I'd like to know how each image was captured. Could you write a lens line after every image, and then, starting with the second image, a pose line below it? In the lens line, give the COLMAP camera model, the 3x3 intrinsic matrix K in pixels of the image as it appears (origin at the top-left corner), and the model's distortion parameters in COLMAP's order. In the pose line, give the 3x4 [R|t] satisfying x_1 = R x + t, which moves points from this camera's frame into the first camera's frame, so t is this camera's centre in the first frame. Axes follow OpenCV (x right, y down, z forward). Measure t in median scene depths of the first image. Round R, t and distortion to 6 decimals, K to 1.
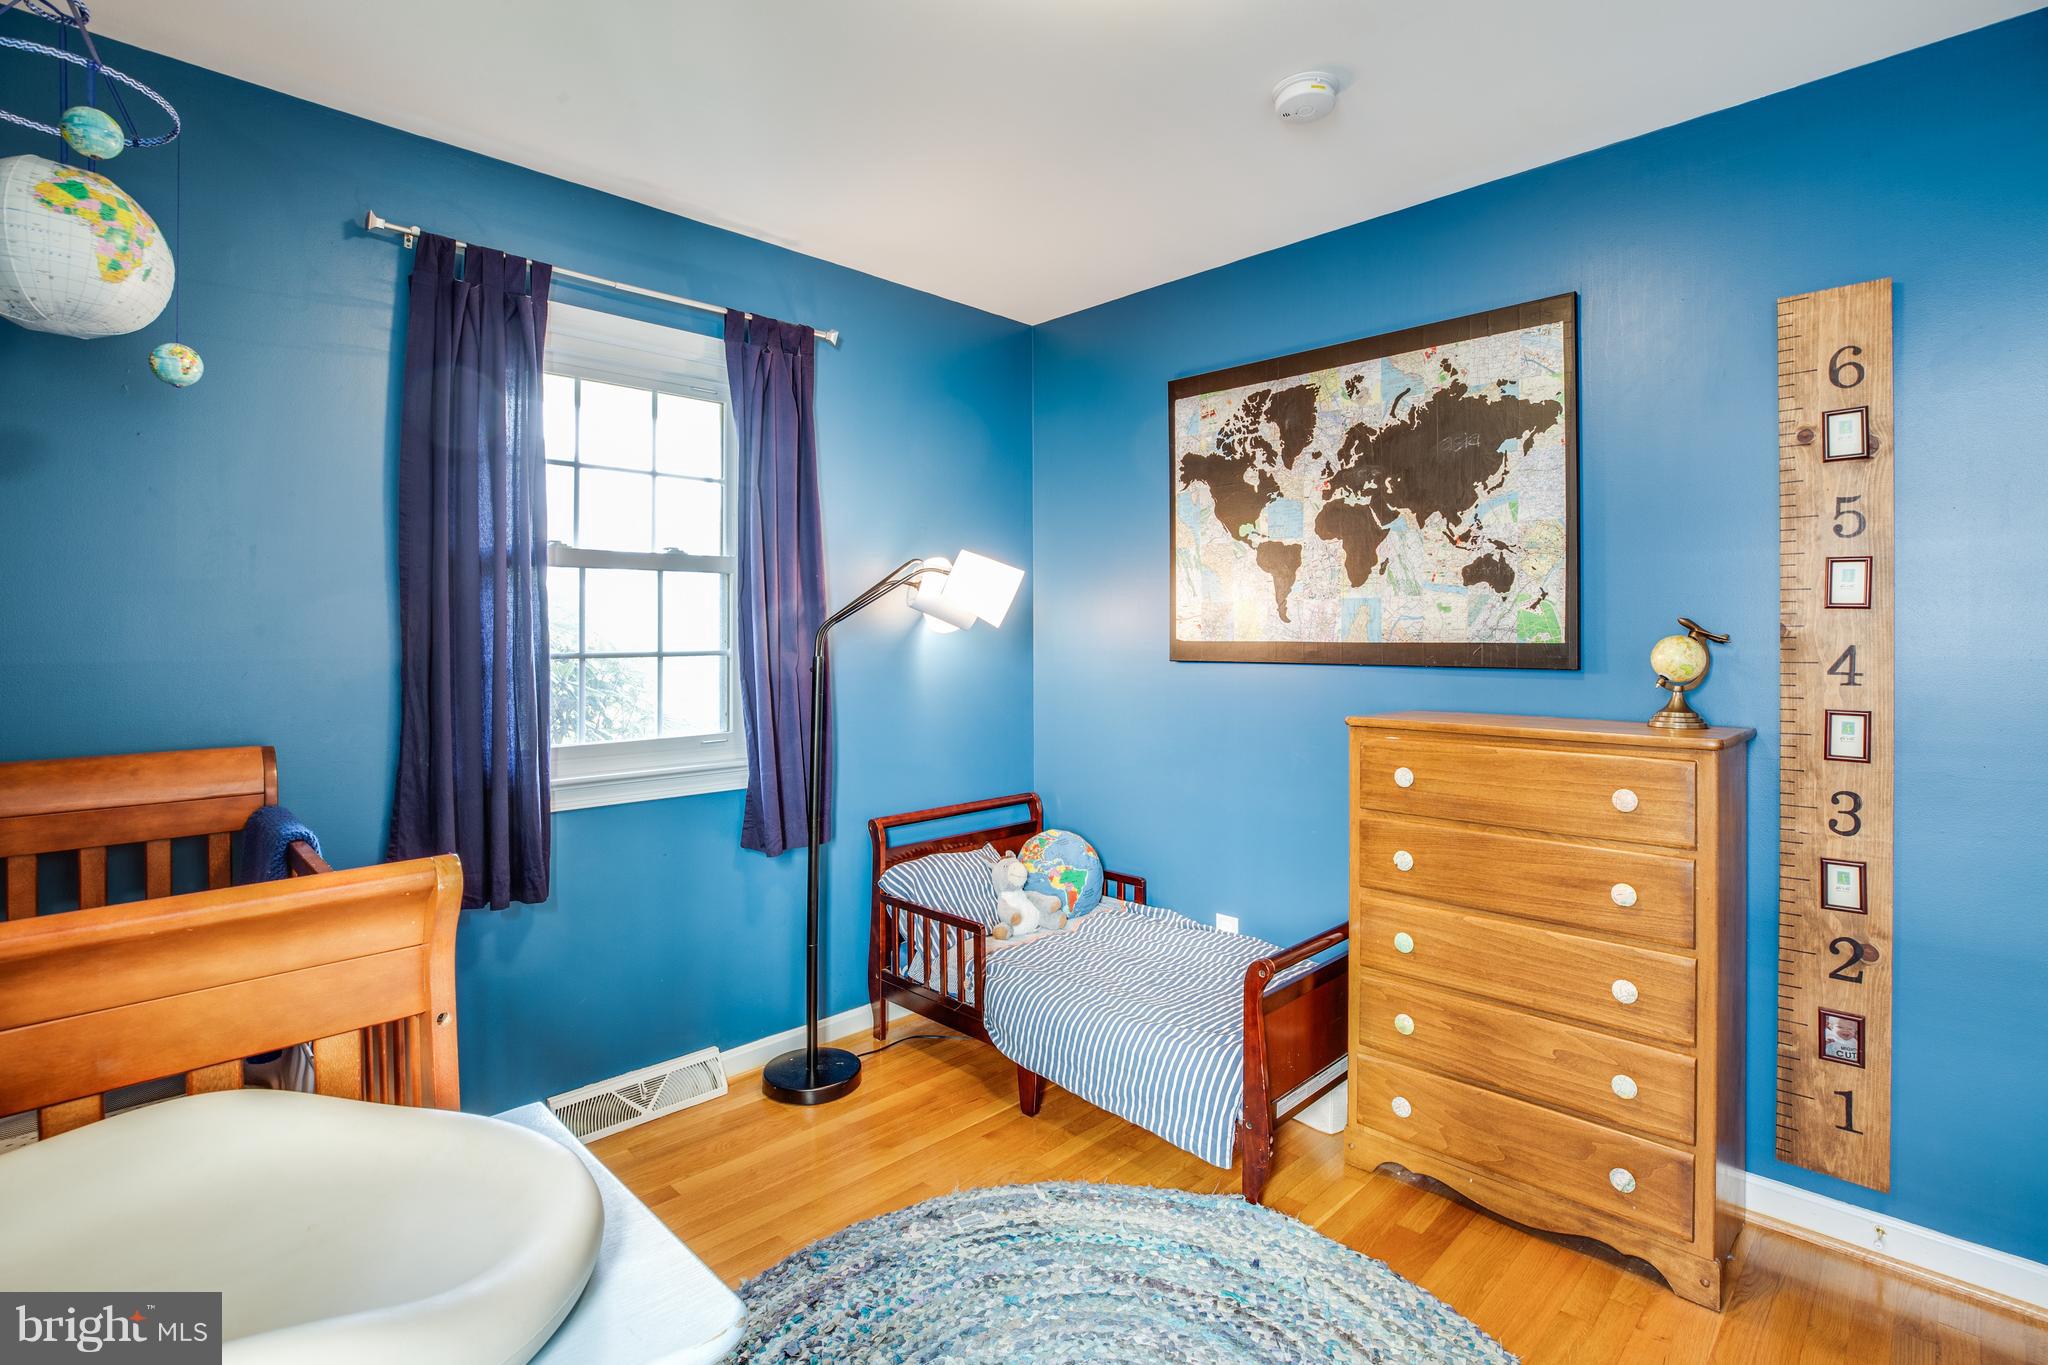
lens RADIAL K [[968.4, 0, 1048.3], [0, 968.4, 613.0], [0, 0, 1]] dist [0.000343, 0.000310]
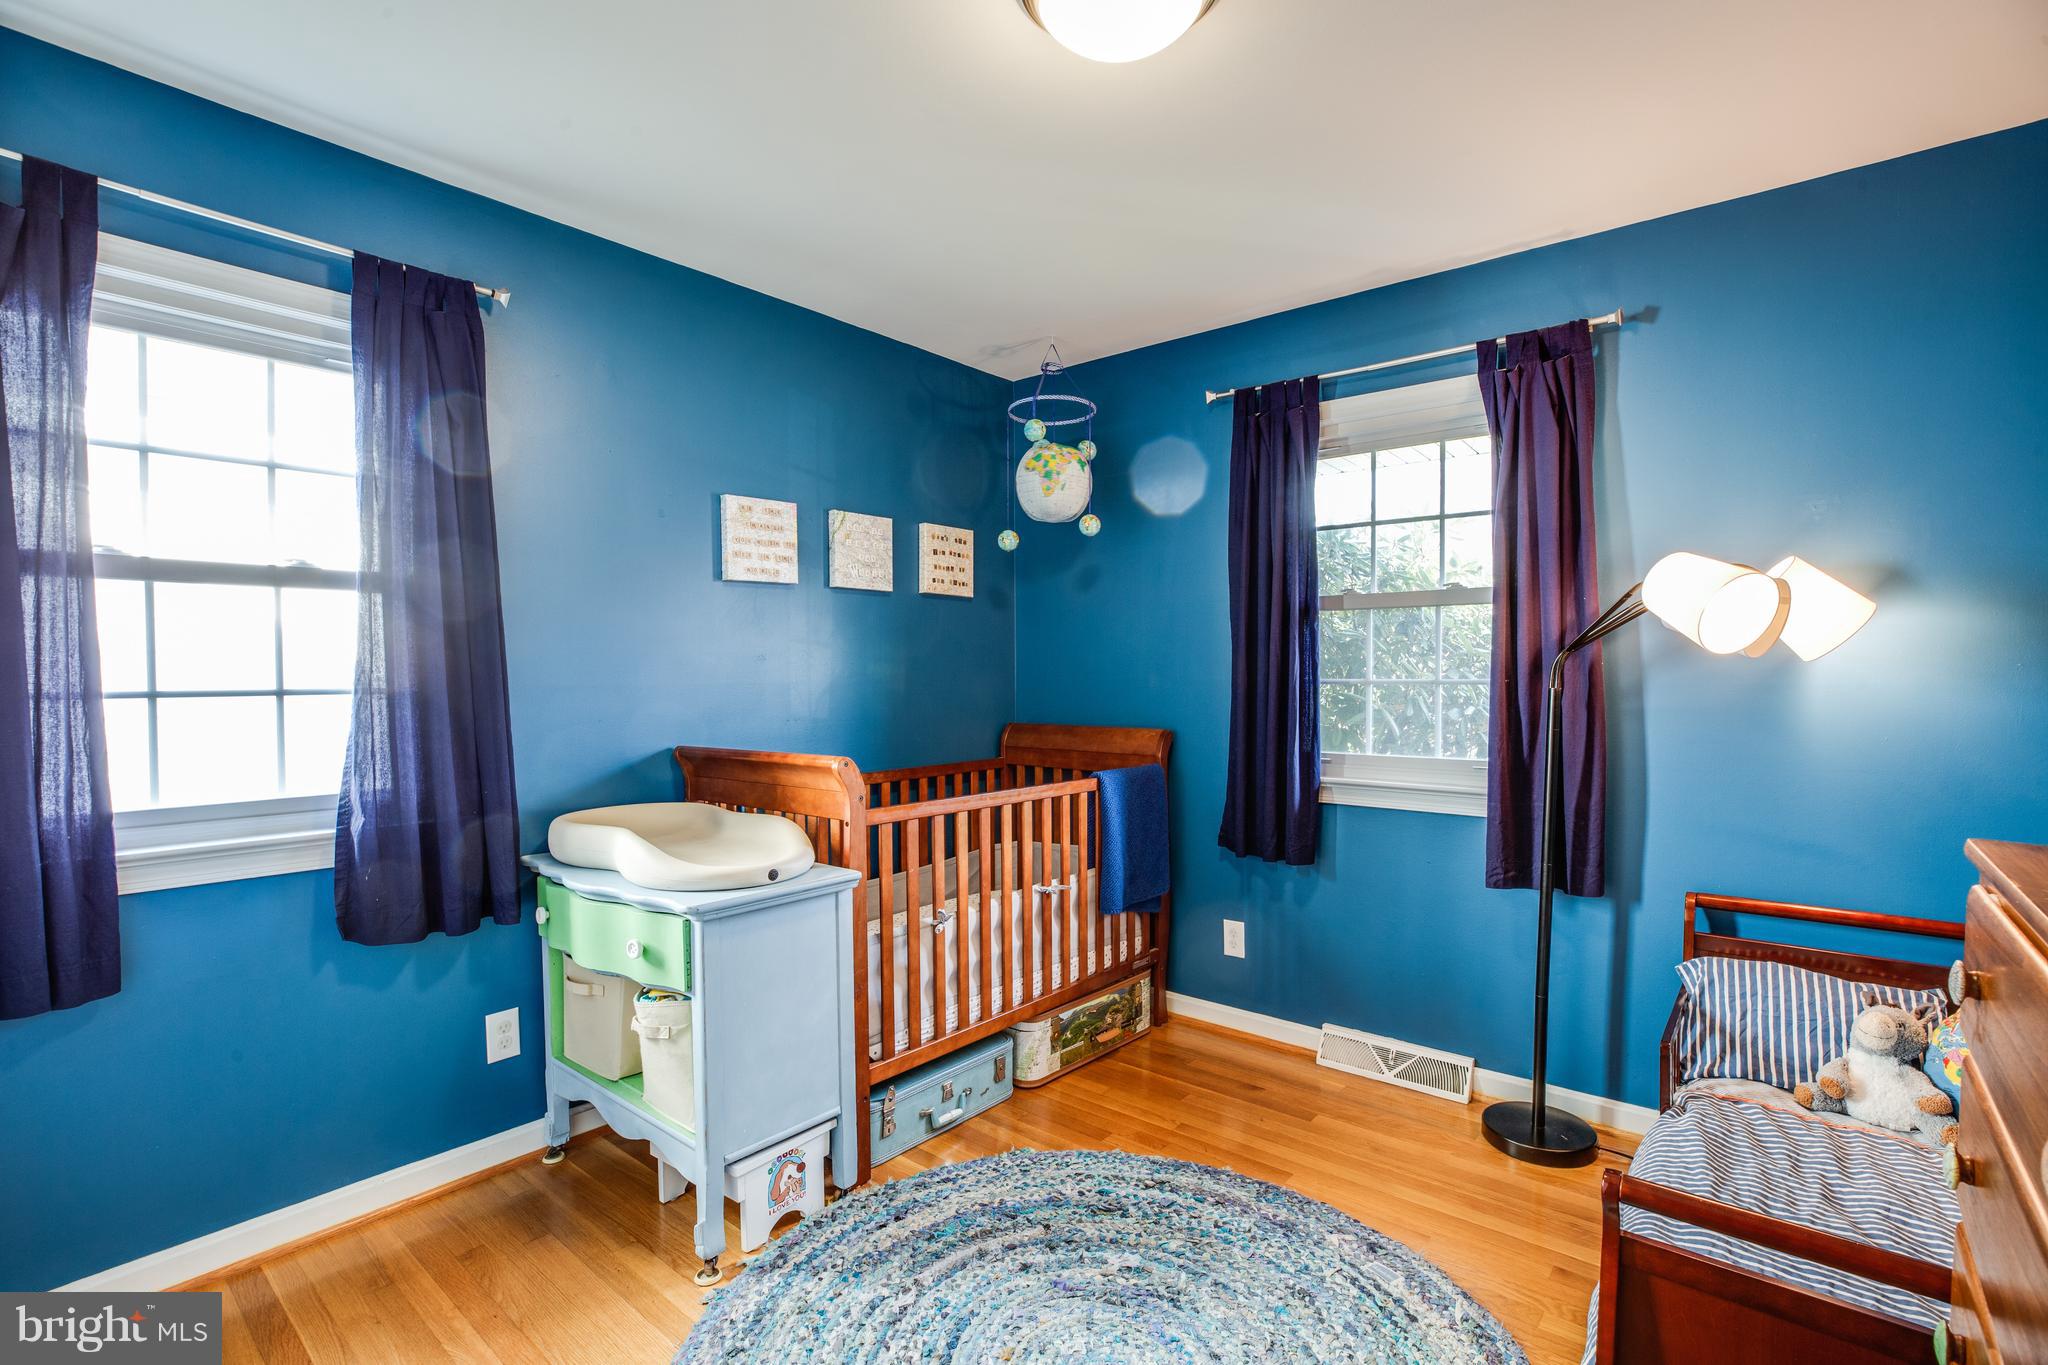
lens RADIAL K [[943.6, 0, 1022.3], [0, 943.6, 681.2], [0, 0, 1]] dist [-0.003990, -0.000054]
pose [[0.104139, 0.021103, -0.994339, 1.128832], [0.025419, 0.999392, 0.023872, 0.005091], [0.994238, -0.027761, 0.103540, 0.781198]]
